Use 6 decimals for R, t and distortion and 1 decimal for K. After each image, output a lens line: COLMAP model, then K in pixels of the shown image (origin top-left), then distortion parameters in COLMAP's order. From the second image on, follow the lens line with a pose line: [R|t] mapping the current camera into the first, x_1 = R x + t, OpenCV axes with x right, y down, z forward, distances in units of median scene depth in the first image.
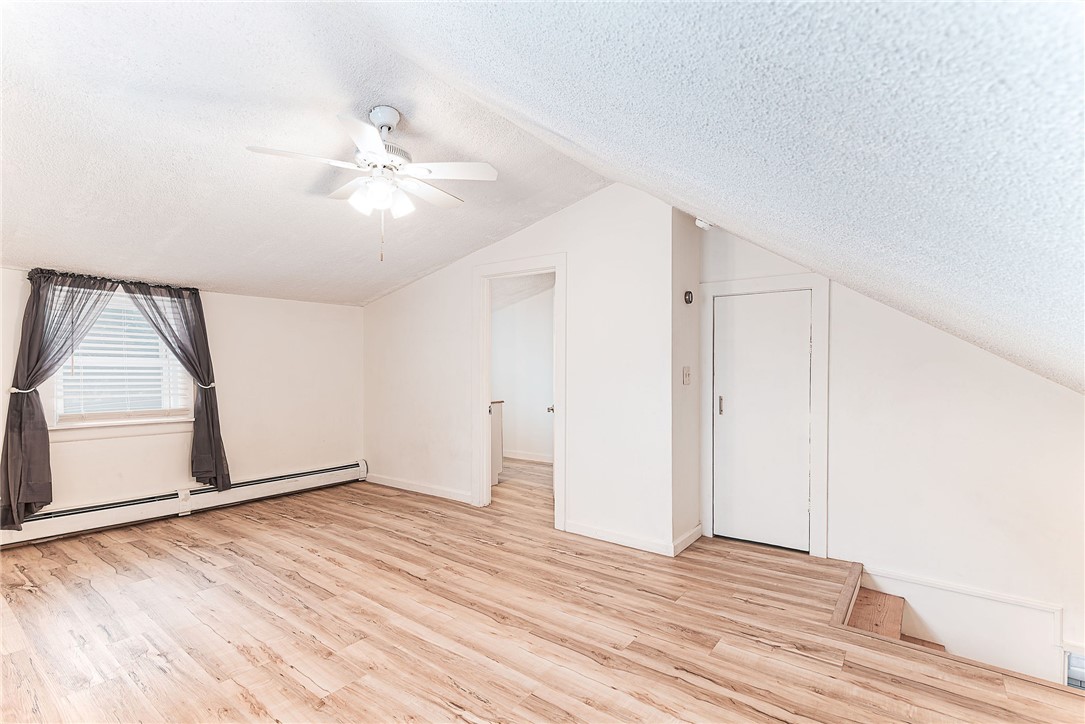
lens RADIAL K [[508.1, 0, 540.5], [0, 508.1, 367.9], [0, 0, 1]] dist [0.011014, -0.000083]
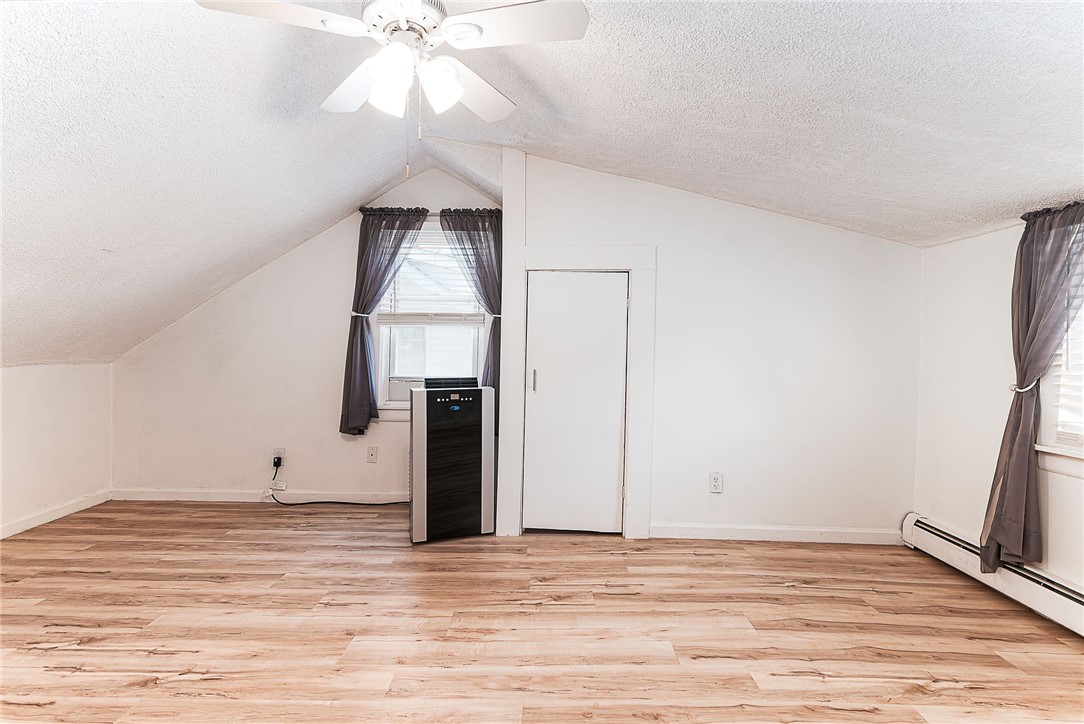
lens RADIAL K [[507.6, 0, 546.6], [0, 507.6, 362.6], [0, 0, 1]] dist [0.011014, -0.000083]
pose [[-0.802409, -0.005452, -0.596750, -0.075651], [-0.011750, 0.999909, 0.006664, 0.016387], [0.596659, 0.012359, -0.802400, 1.902995]]
